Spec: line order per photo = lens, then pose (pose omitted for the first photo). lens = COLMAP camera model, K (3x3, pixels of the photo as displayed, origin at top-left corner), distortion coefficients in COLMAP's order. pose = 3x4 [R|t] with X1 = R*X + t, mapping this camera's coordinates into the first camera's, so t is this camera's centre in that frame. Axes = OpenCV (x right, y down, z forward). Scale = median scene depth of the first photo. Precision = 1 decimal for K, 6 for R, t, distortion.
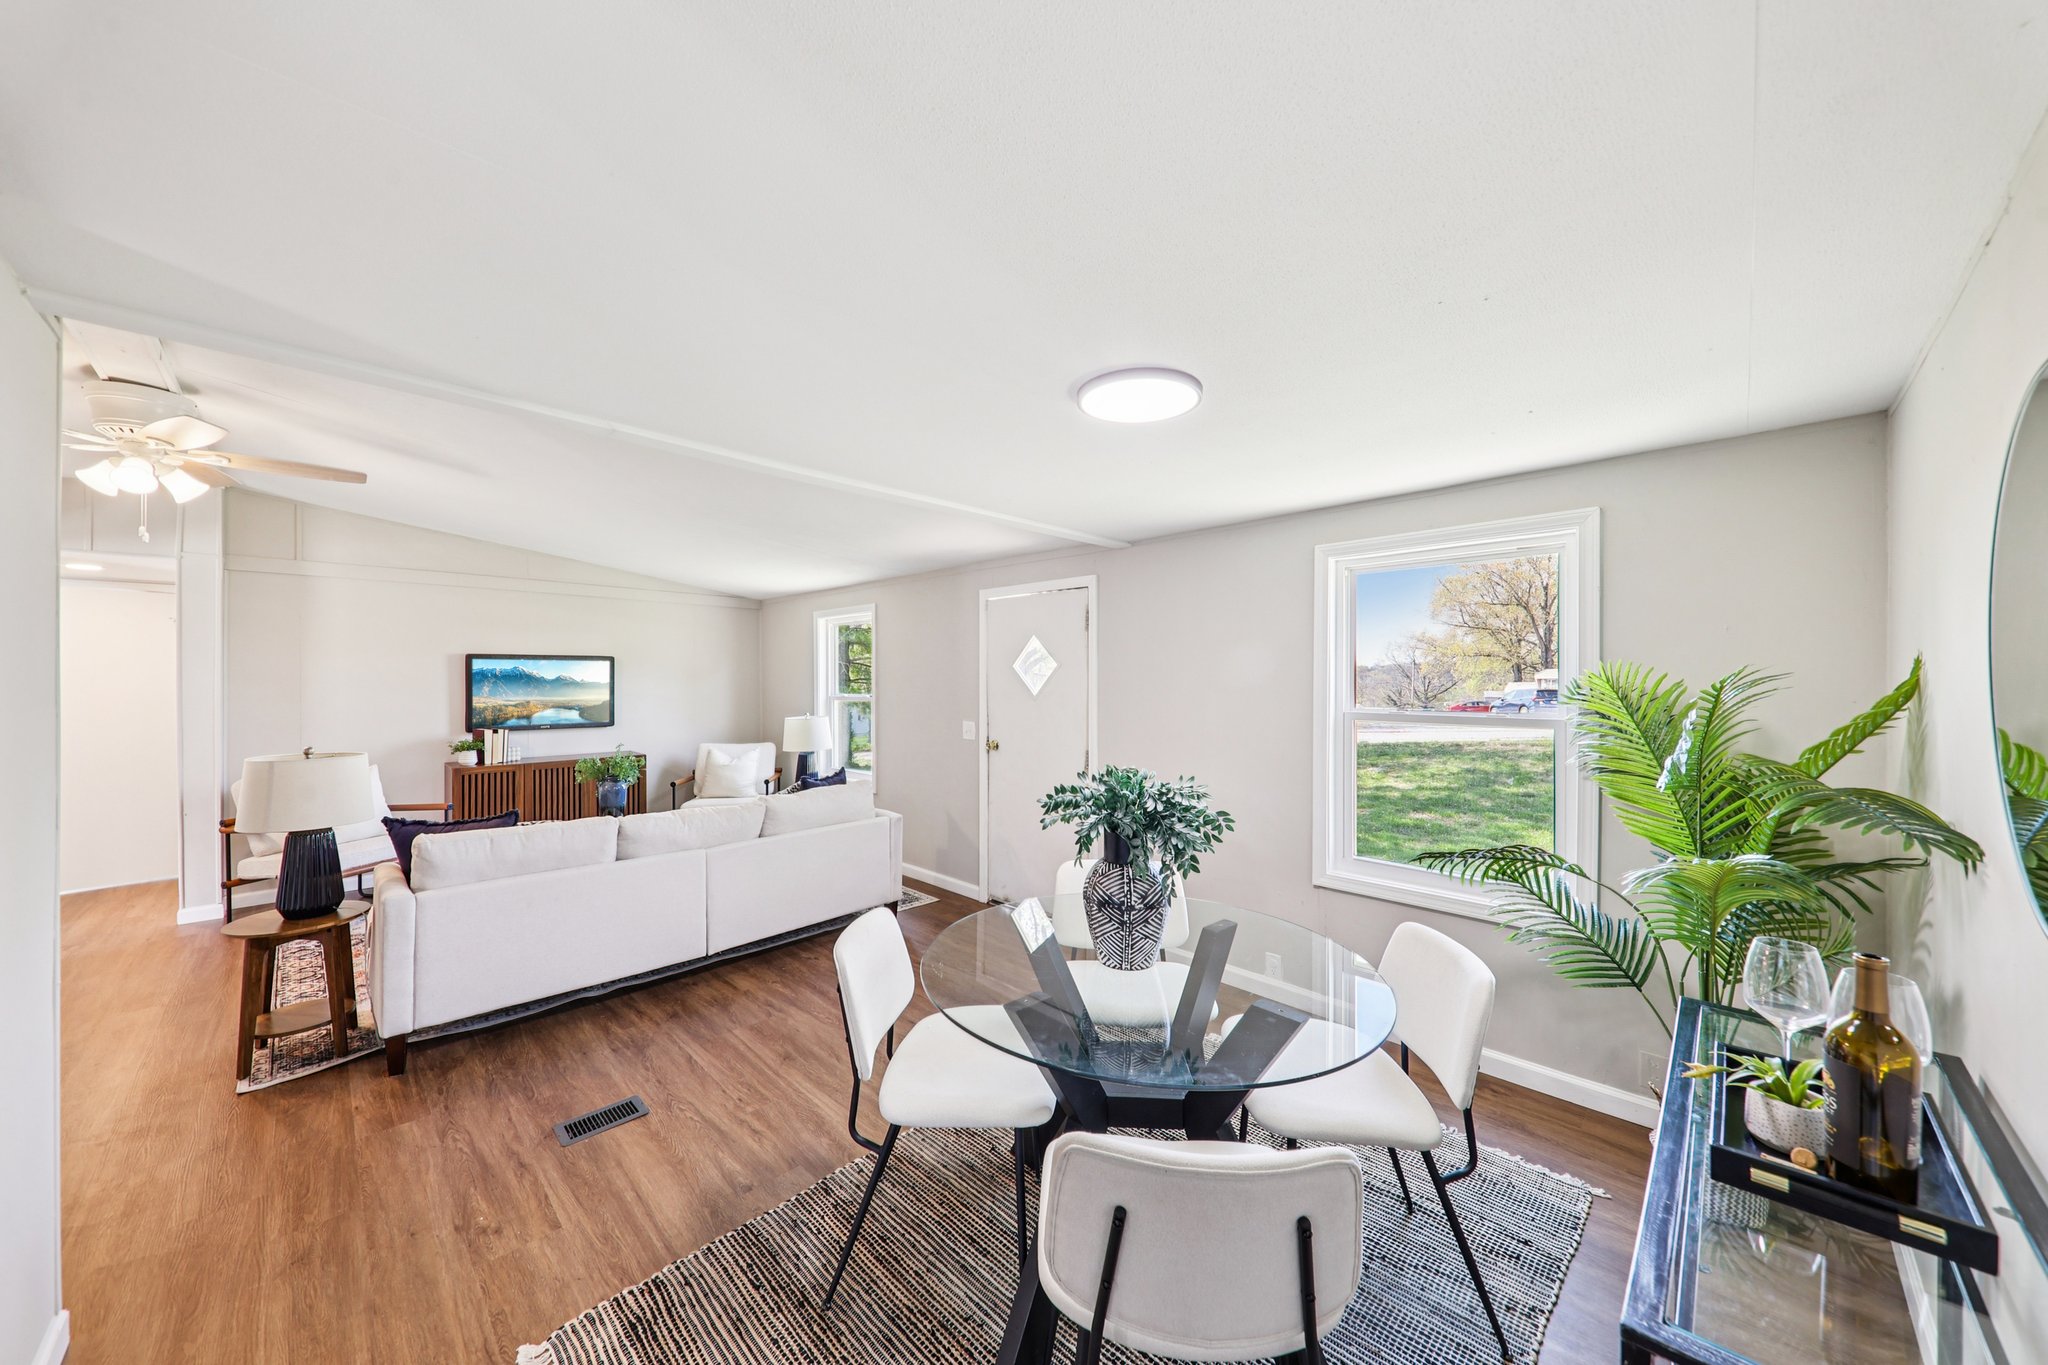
lens RADIAL K [[721.7, 0, 993.9], [0, 721.7, 692.1], [0, 0, 1]] dist [0.016199, -0.009028]
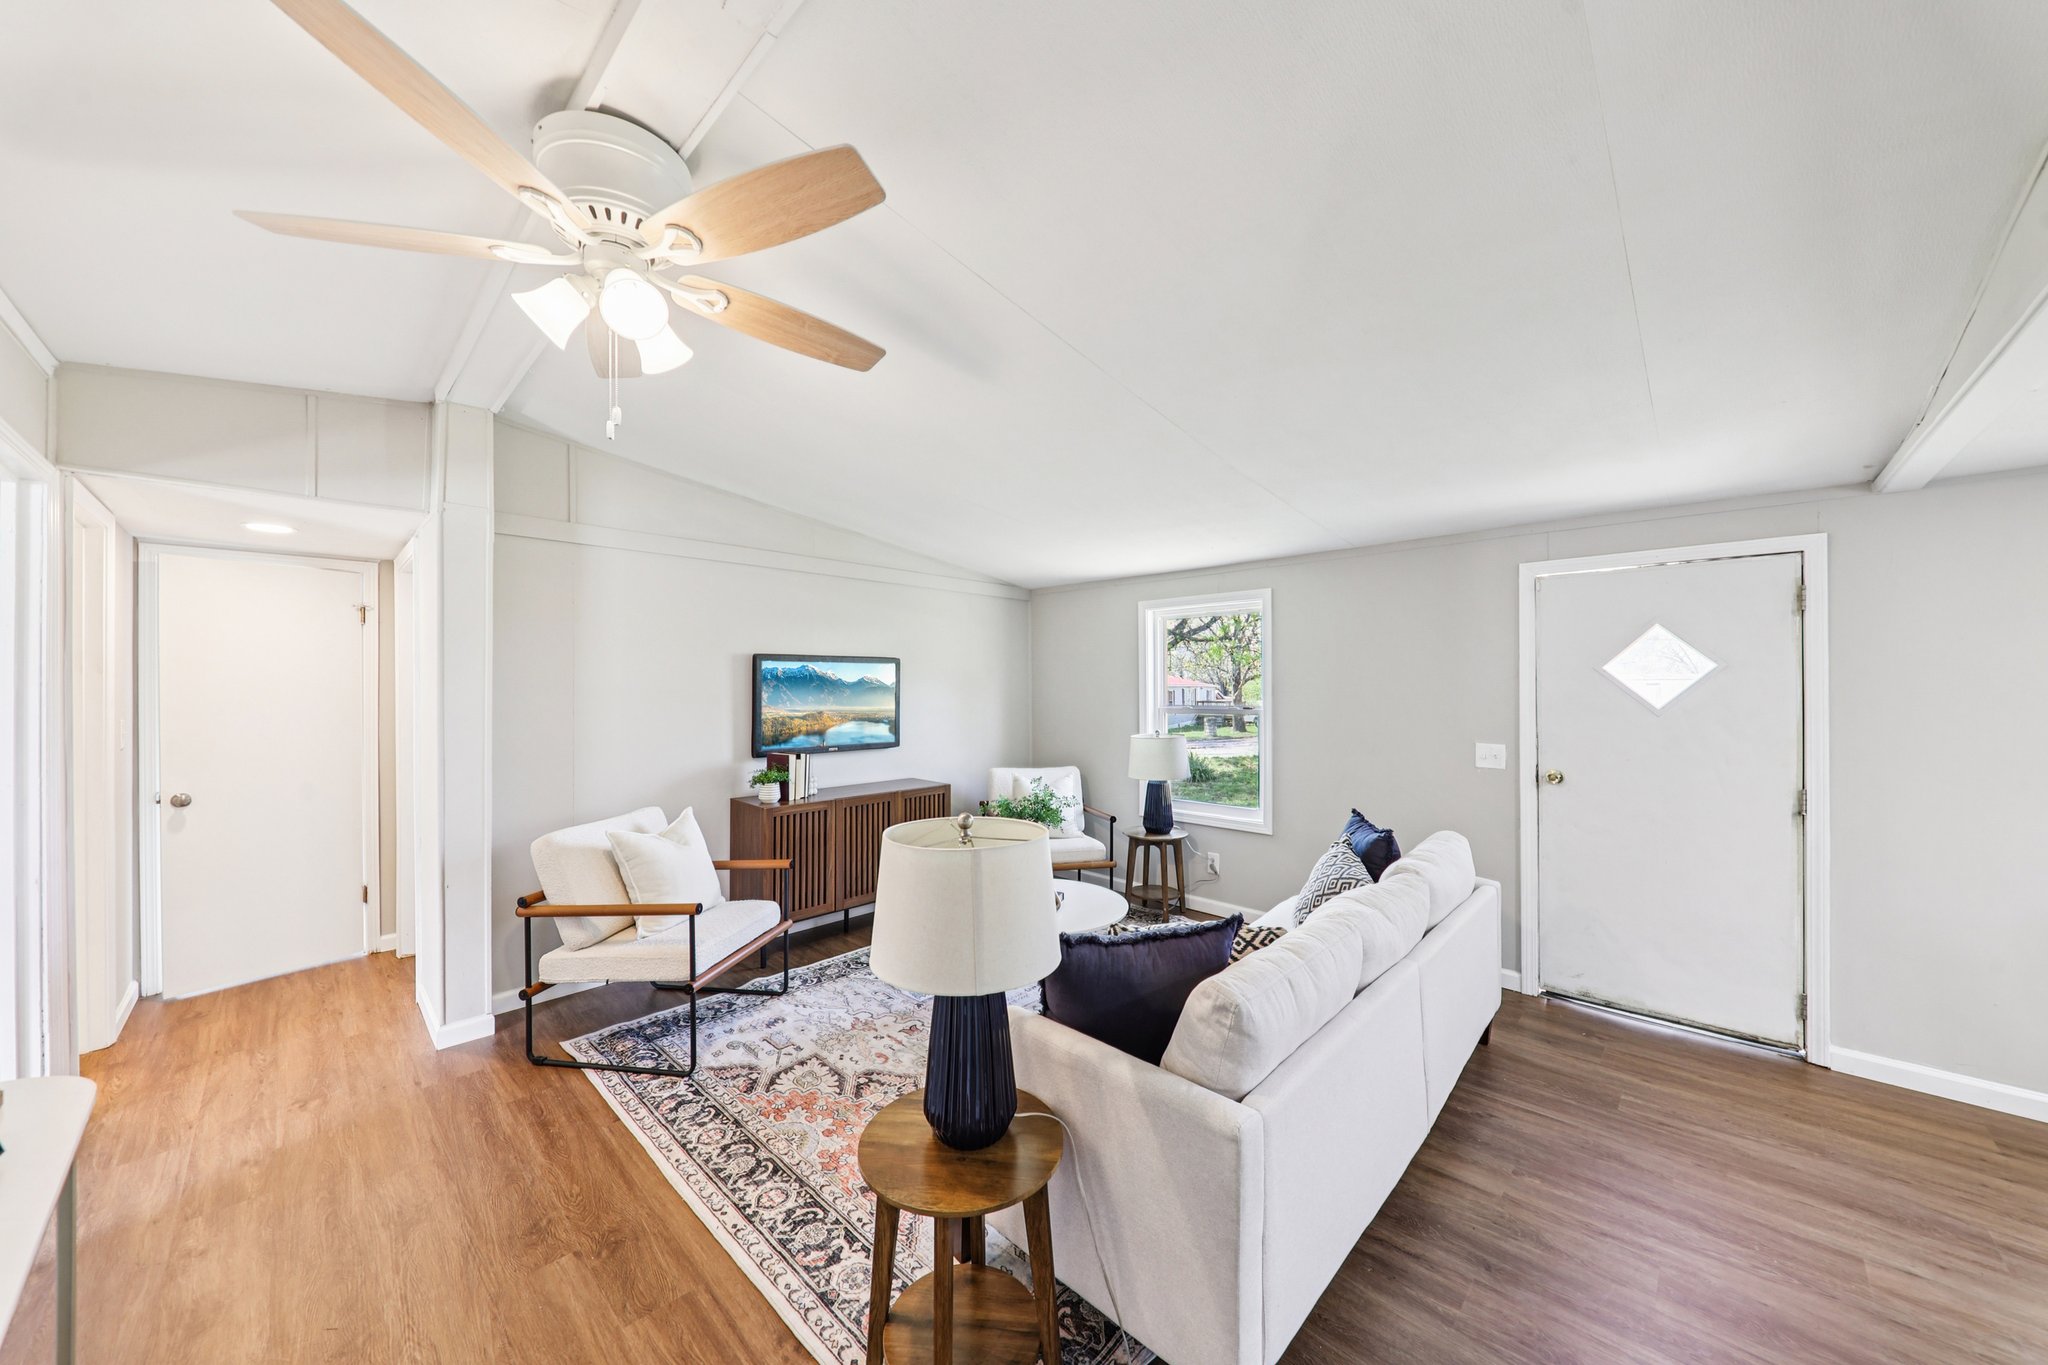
lens RADIAL K [[721.7, 0, 993.9], [0, 721.7, 692.1], [0, 0, 1]] dist [0.016199, -0.009028]
pose [[0.999762, -0.000416, 0.021792, -0.507970], [0.000676, 0.999929, -0.011925, -0.003224], [-0.021785, 0.011937, 0.999691, 0.253341]]
